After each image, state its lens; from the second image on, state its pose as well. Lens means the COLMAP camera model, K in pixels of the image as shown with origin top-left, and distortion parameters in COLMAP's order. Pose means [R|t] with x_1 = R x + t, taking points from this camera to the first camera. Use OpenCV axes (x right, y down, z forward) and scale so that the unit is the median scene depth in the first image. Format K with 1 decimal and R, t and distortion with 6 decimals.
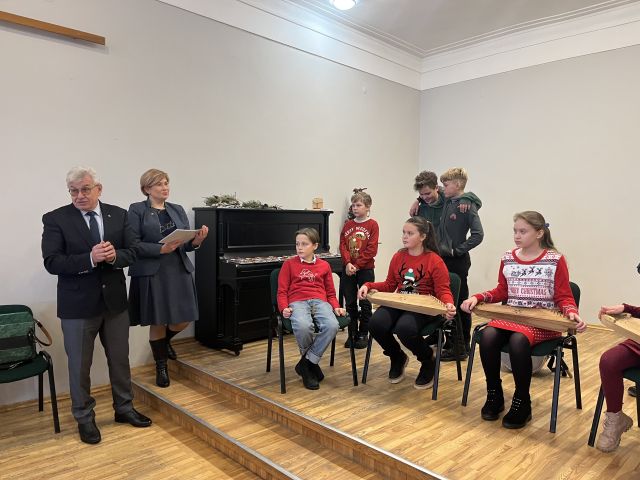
lens RADIAL K [[480.5, 0, 320.6], [0, 480.5, 241.3], [0, 0, 1]] dist [0.009499, 0.000141]
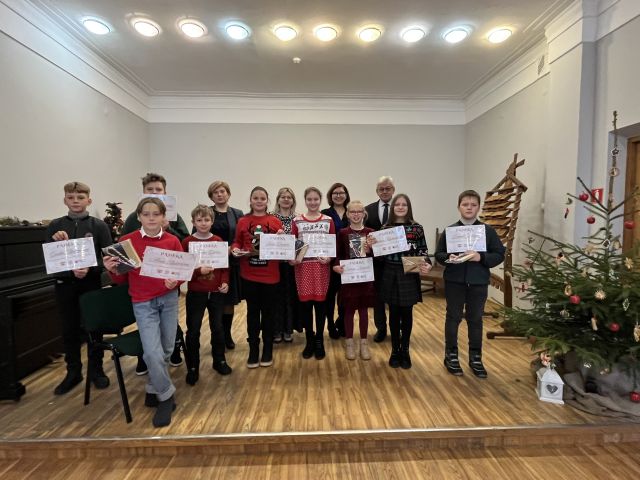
lens RADIAL K [[324.5, 0, 321.3], [0, 324.5, 238.8], [0, 0, 1]] dist [-0.005631, -0.000672]
pose [[0.664158, -0.055798, 0.745507, -0.299757], [0.044957, 0.998387, 0.034674, -0.060684], [-0.746239, 0.010487, 0.665595, 0.294659]]
